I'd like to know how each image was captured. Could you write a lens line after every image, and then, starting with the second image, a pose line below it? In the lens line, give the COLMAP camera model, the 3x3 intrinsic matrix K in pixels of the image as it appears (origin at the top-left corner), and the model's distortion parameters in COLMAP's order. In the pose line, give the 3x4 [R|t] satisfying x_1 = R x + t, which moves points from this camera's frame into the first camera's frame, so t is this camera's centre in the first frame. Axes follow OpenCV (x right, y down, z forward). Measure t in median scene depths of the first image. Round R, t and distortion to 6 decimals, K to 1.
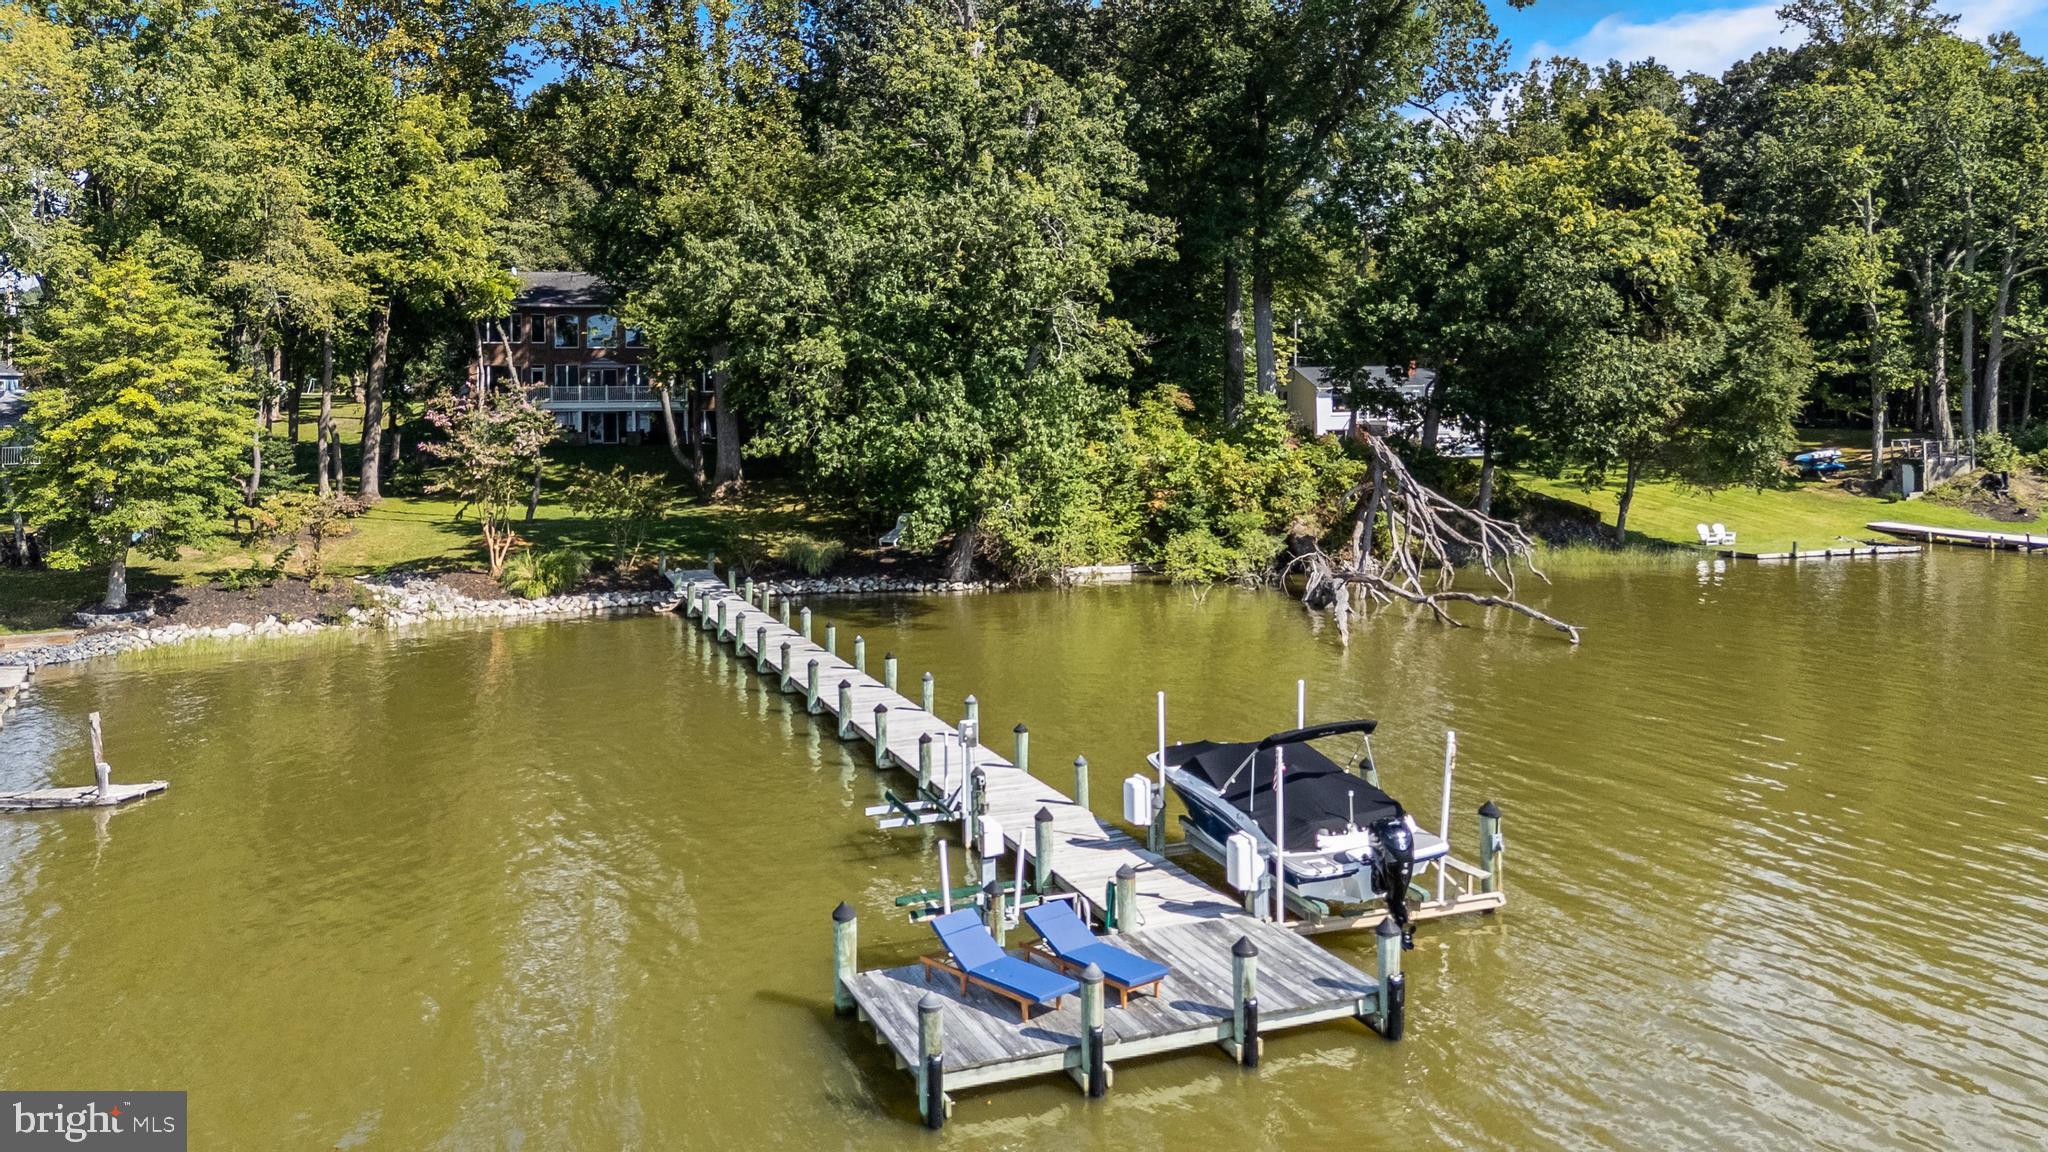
lens RADIAL K [[1513.0, 0, 1023.6], [0, 1513.0, 552.0], [0, 0, 1]] dist [0.082004, -0.116758]
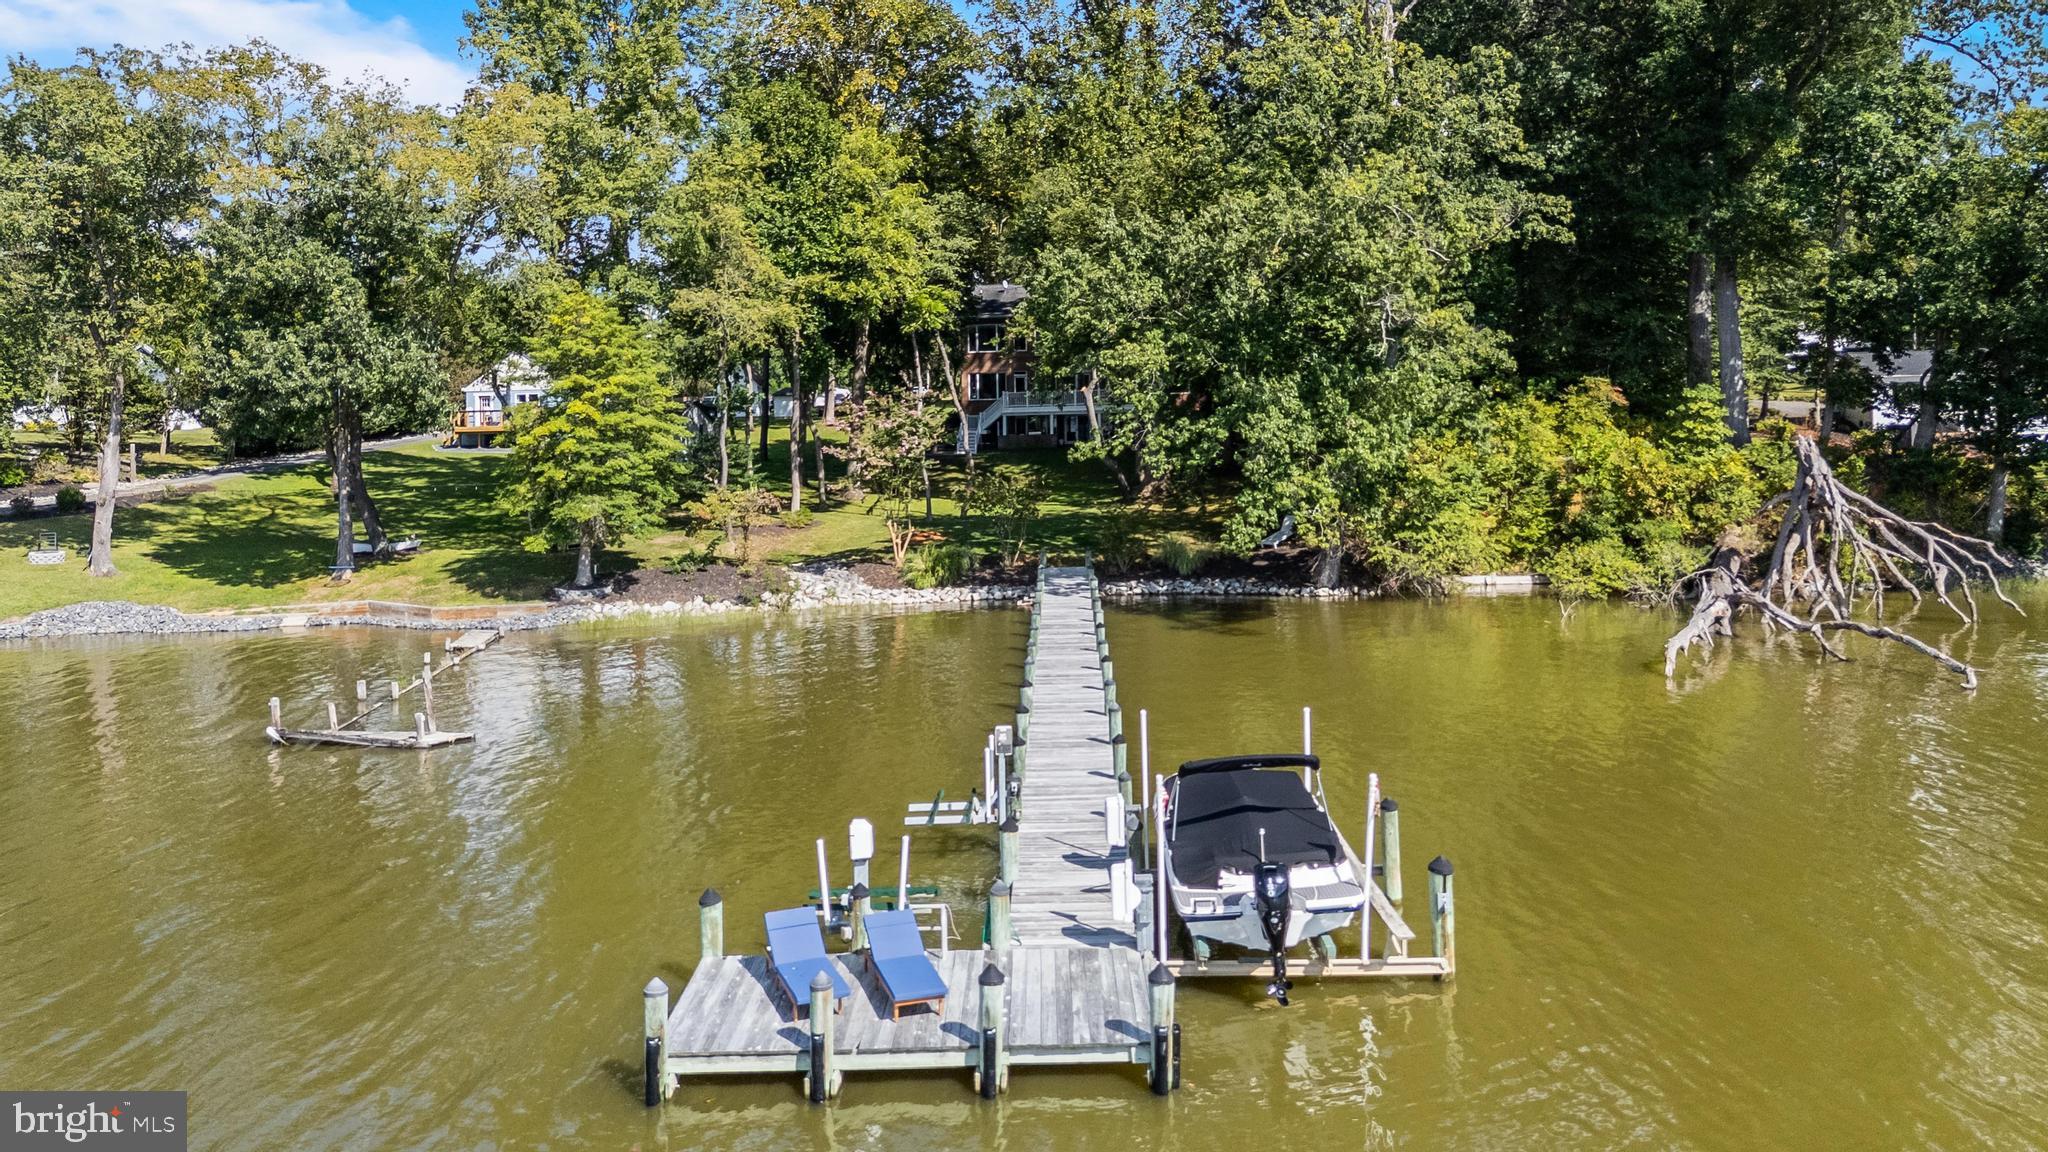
lens RADIAL K [[1503.4, 0, 1024.0], [0, 1503.4, 576.0], [0, 0, 1]] dist [0.082945, -0.113425]
pose [[0.927427, 0.031414, -0.372682, 0.153862], [-0.024518, 0.999429, 0.023228, -0.005836], [0.373199, -0.012405, 0.927668, 0.032825]]
